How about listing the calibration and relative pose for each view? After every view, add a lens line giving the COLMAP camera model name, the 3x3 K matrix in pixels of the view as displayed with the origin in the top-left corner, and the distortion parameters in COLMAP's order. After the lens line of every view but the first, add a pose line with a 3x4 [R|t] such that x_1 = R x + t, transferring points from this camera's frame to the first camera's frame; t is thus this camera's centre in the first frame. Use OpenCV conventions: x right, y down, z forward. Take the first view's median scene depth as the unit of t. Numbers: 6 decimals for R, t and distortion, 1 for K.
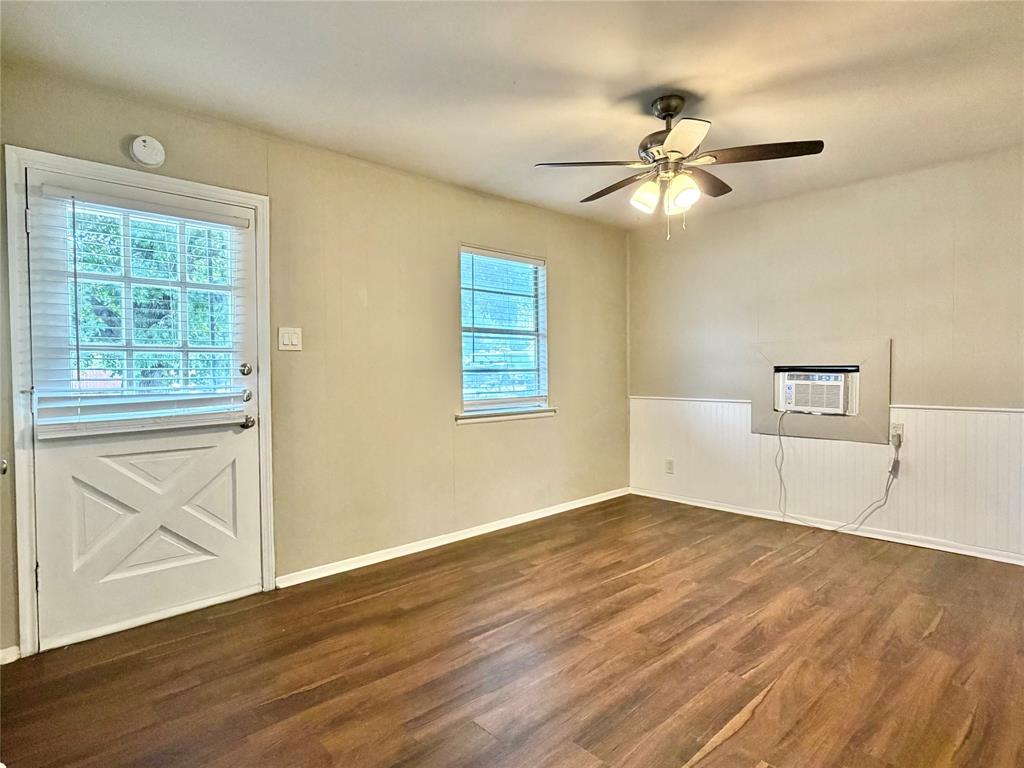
lens RADIAL K [[550.0, 0, 506.2], [0, 550.0, 385.5], [0, 0, 1]] dist [0.010084, 0.000993]
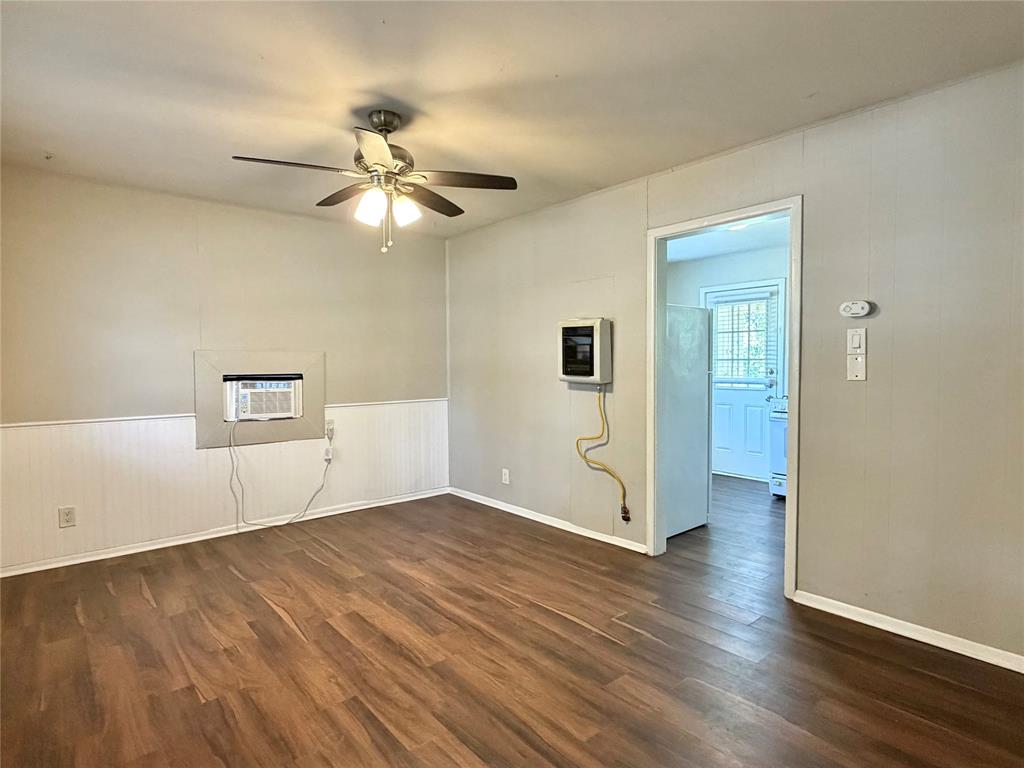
lens RADIAL K [[550.0, 0, 510.5], [0, 550.0, 384.5], [0, 0, 1]] dist [0.010084, 0.000993]
pose [[0.069081, -0.029416, 0.997177, -0.548404], [0.038883, 0.998885, 0.026772, -0.031600], [-0.996853, 0.036924, 0.070148, 0.551007]]
